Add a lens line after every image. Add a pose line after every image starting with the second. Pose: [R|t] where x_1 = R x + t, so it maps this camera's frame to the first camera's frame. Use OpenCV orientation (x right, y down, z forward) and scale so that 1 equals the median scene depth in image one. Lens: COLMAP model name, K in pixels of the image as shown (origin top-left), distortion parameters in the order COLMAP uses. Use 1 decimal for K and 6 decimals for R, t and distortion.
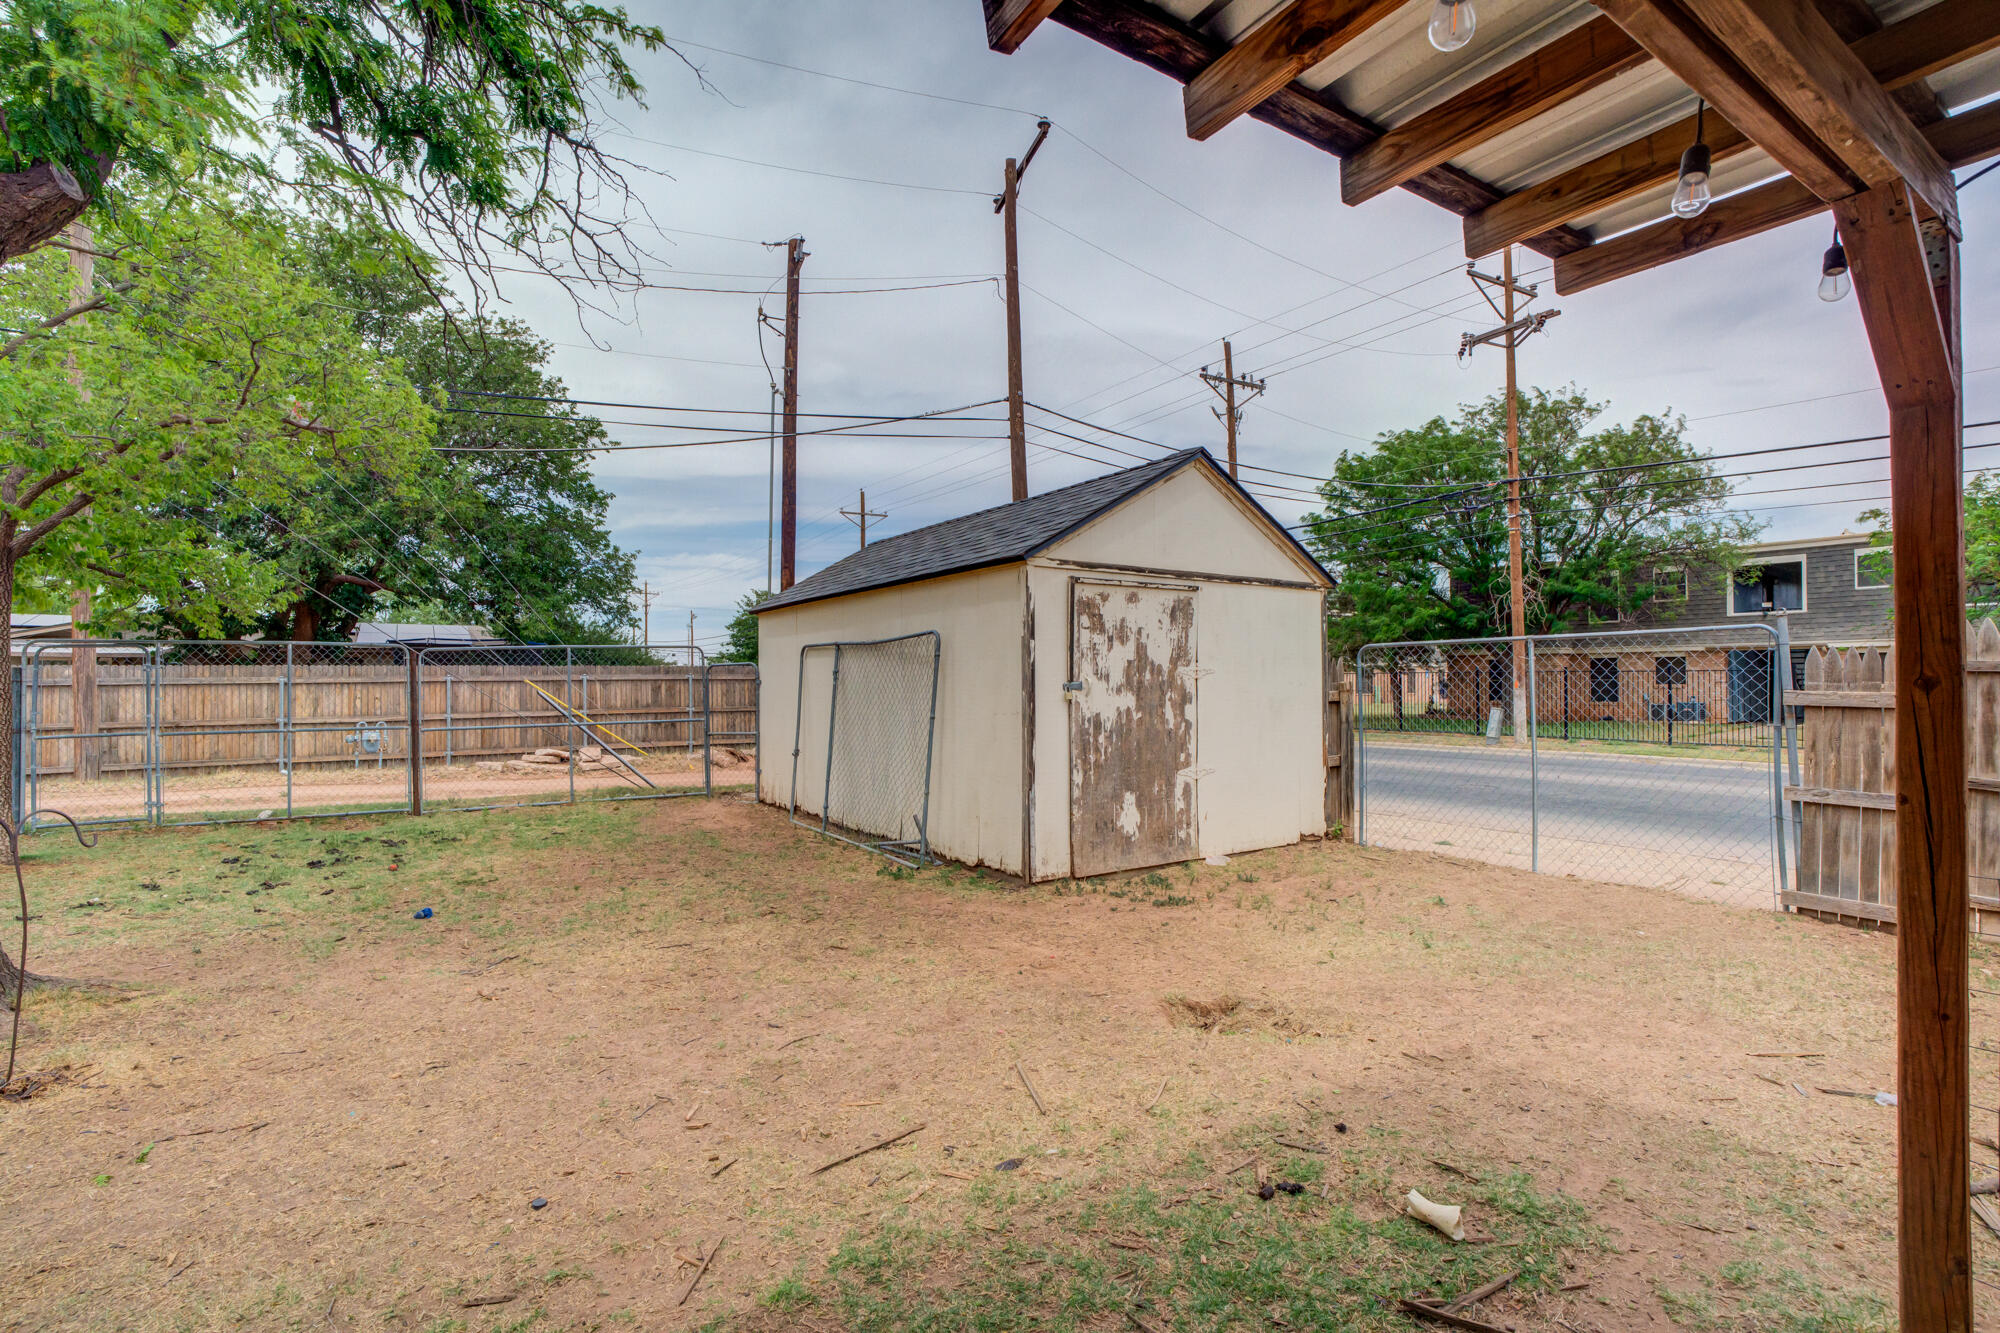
lens RADIAL K [[940.0, 0, 1001.5], [0, 940.0, 668.4], [0, 0, 1]] dist [-0.075372, 0.028633]
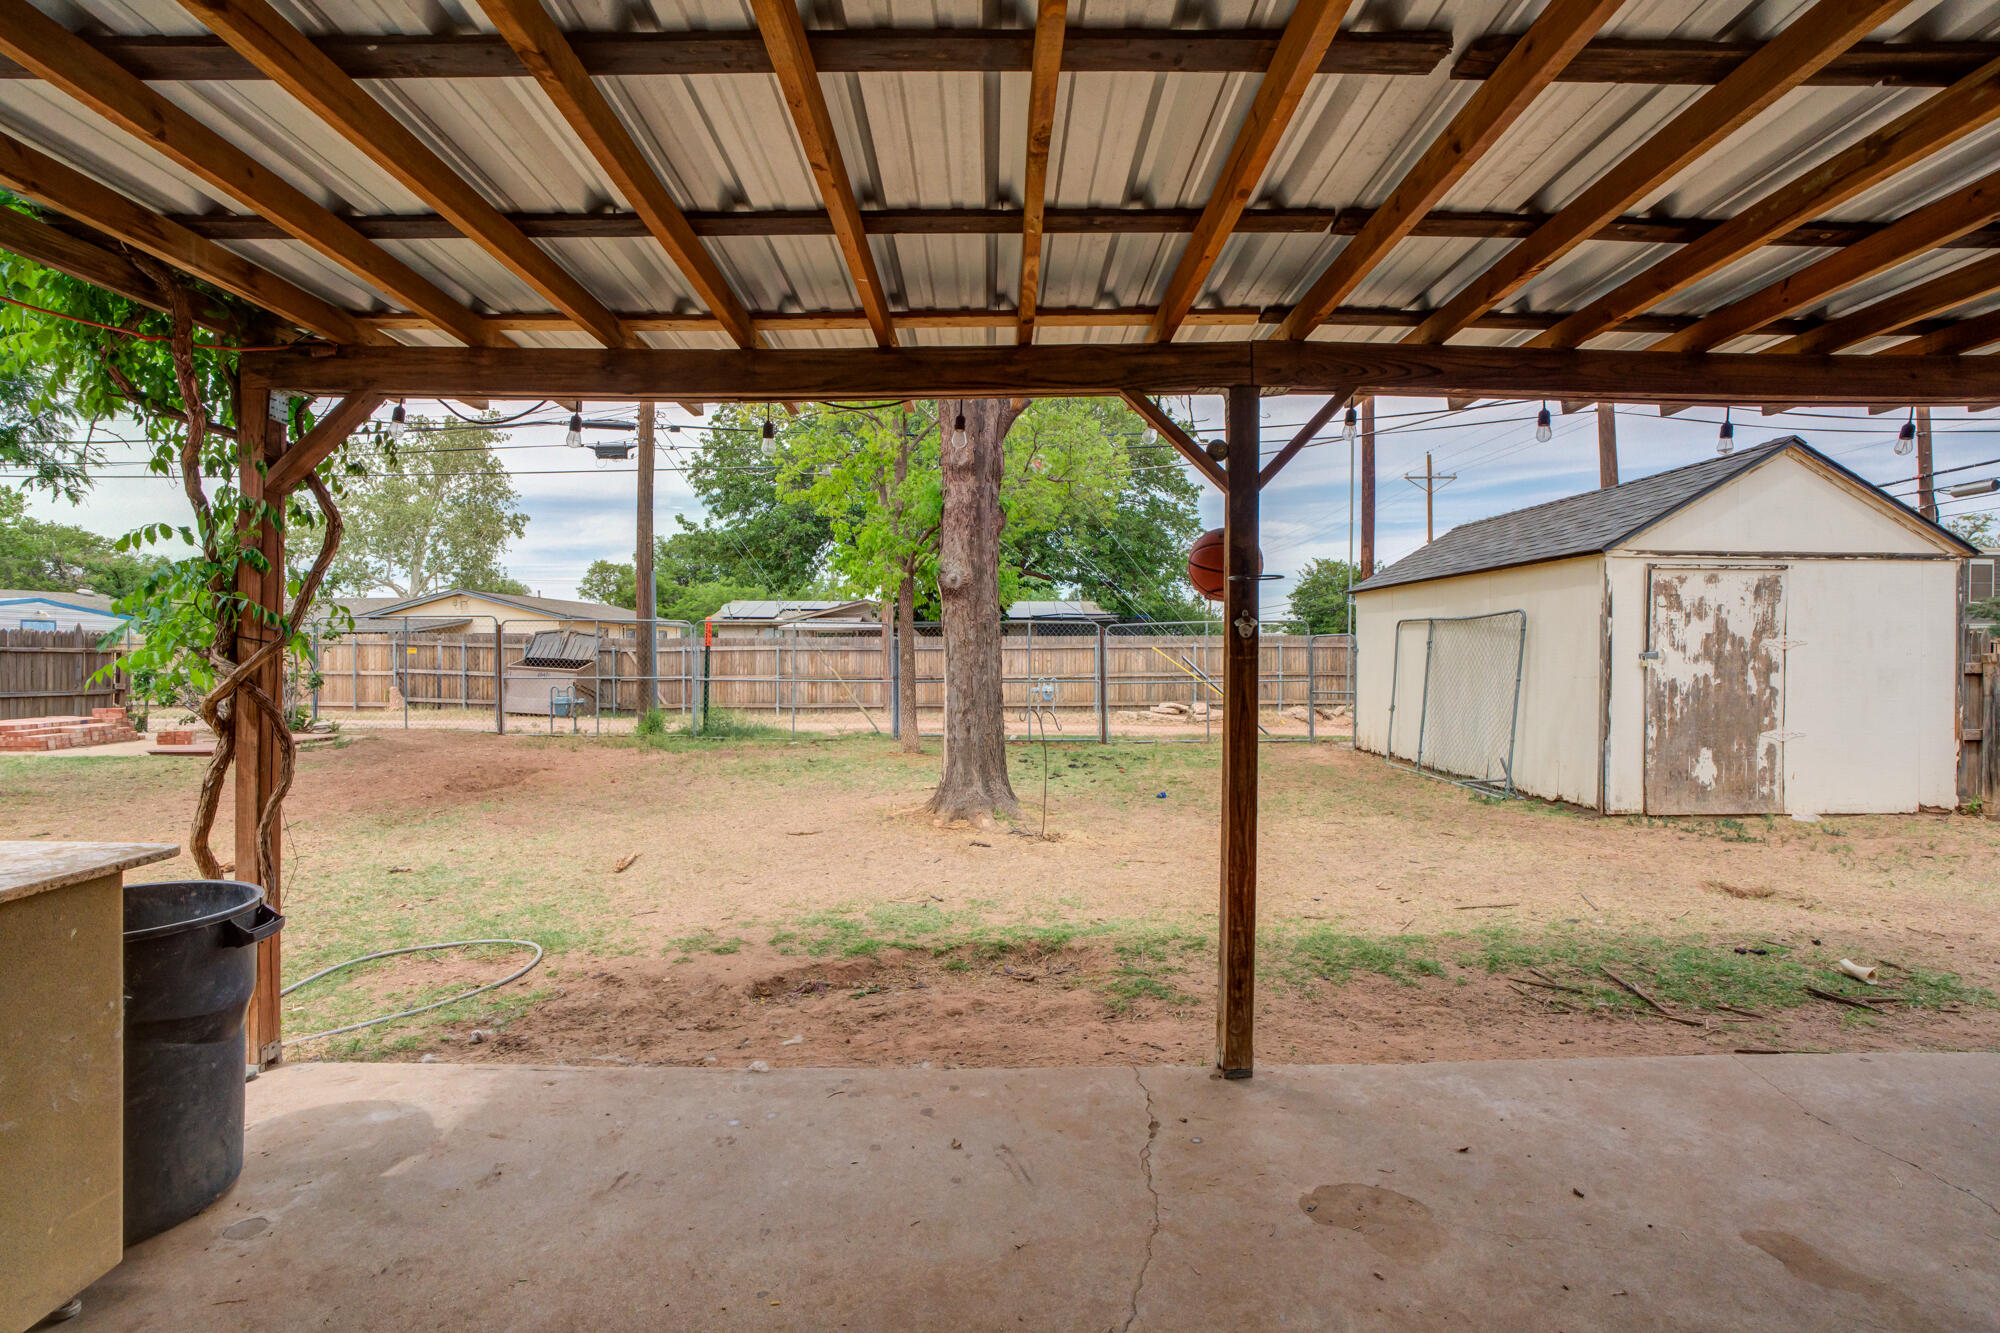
lens RADIAL K [[940.0, 0, 1001.5], [0, 940.0, 668.4], [0, 0, 1]] dist [-0.075372, 0.028633]
pose [[0.840282, 0.014709, -0.541950, 0.011320], [0.004591, 0.999403, 0.034242, -0.007630], [0.542130, -0.031261, 0.839713, -0.394187]]
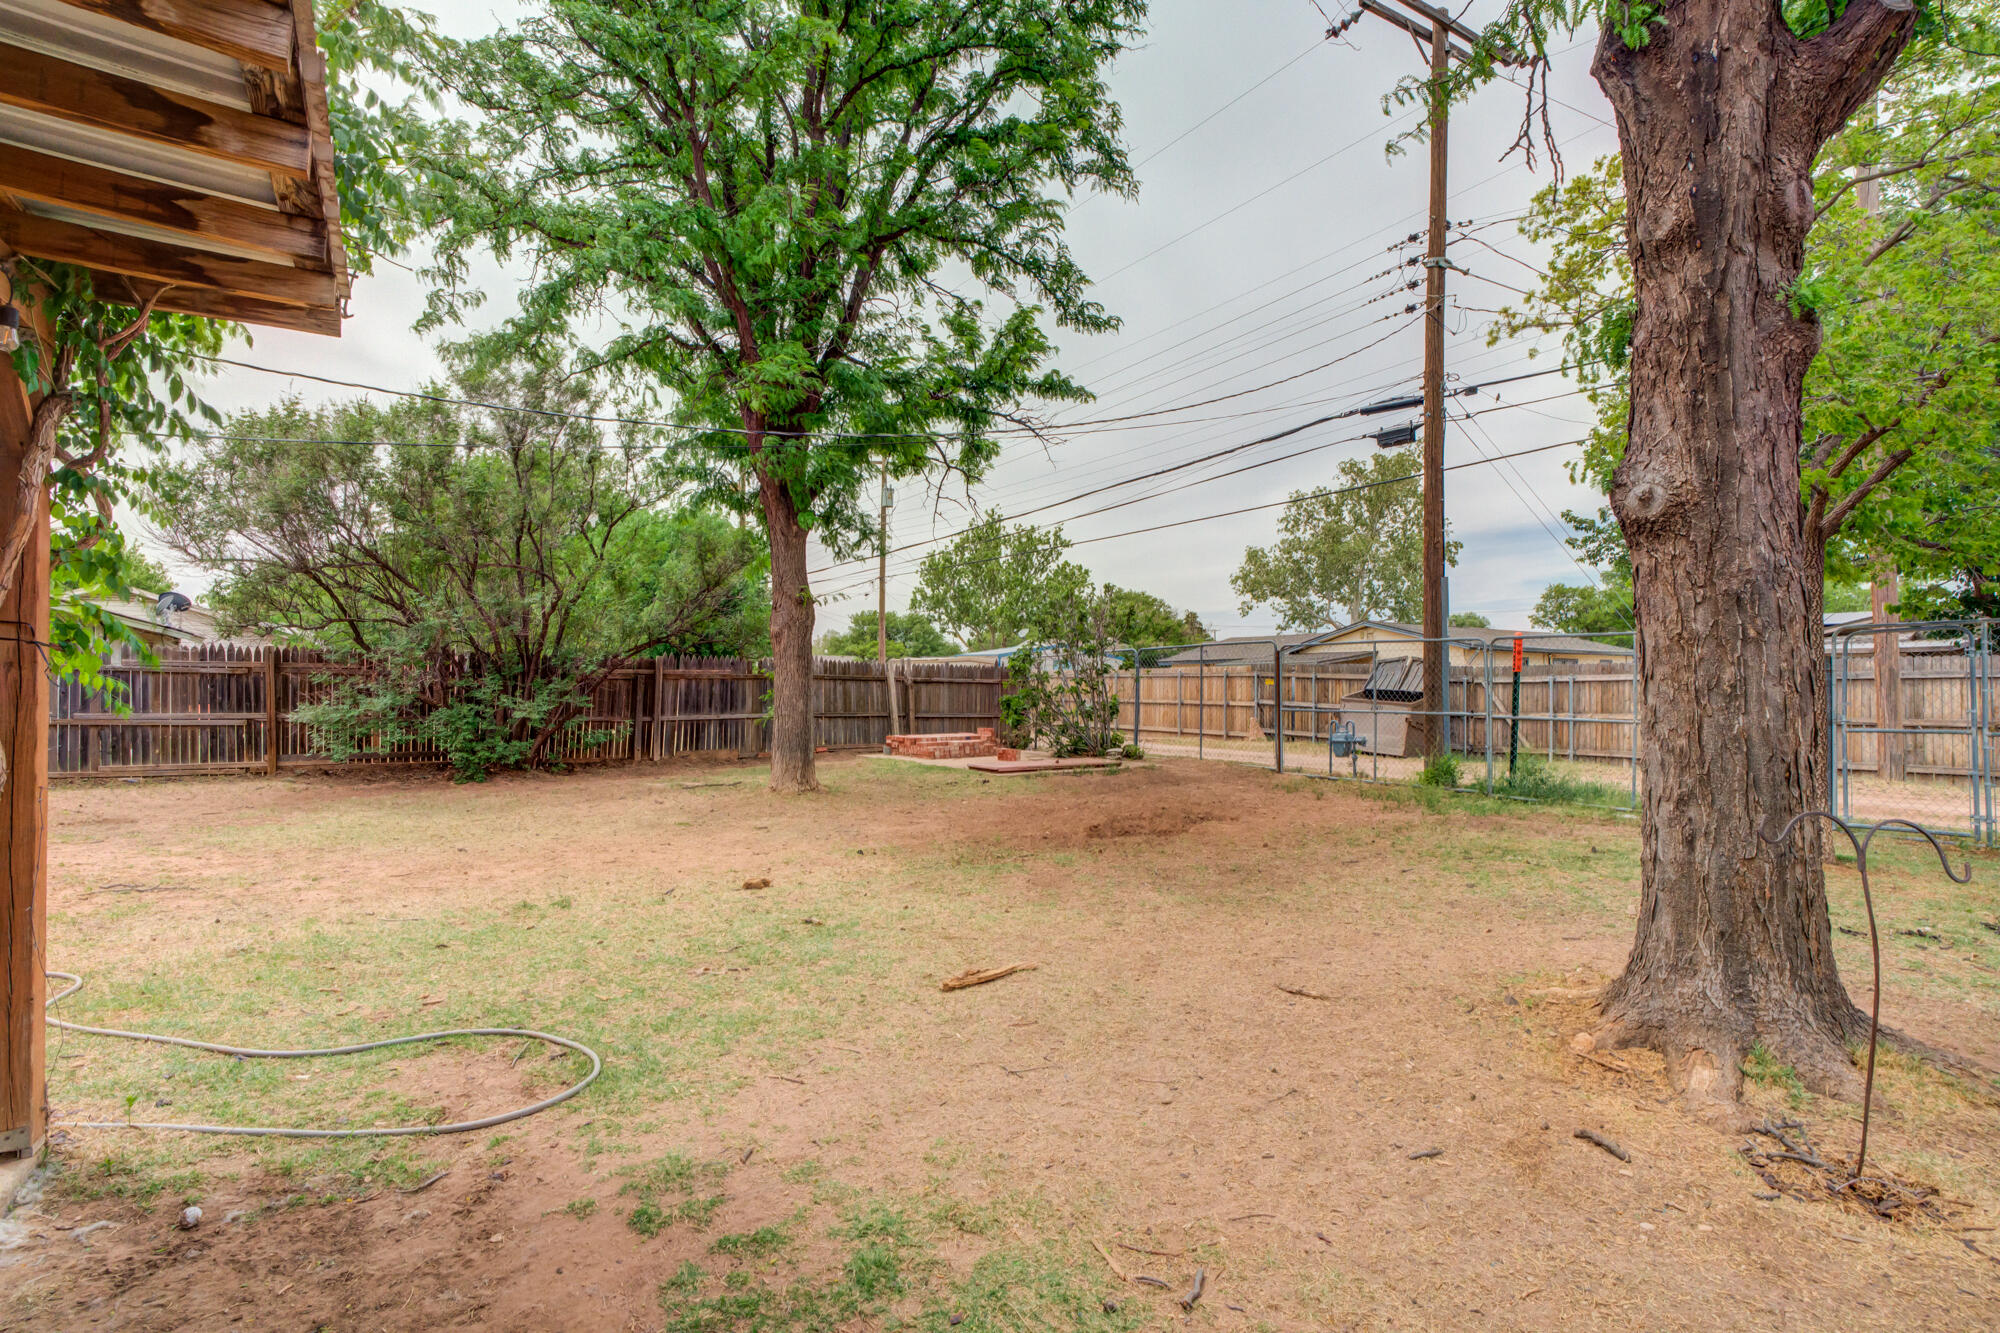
lens RADIAL K [[940.0, 0, 1001.5], [0, 940.0, 668.4], [0, 0, 1]] dist [-0.075372, 0.028633]
pose [[0.004041, -0.015372, -0.999874, -0.147971], [0.015112, 0.999769, -0.015309, 0.014430], [0.999878, -0.015049, 0.004272, 0.113203]]
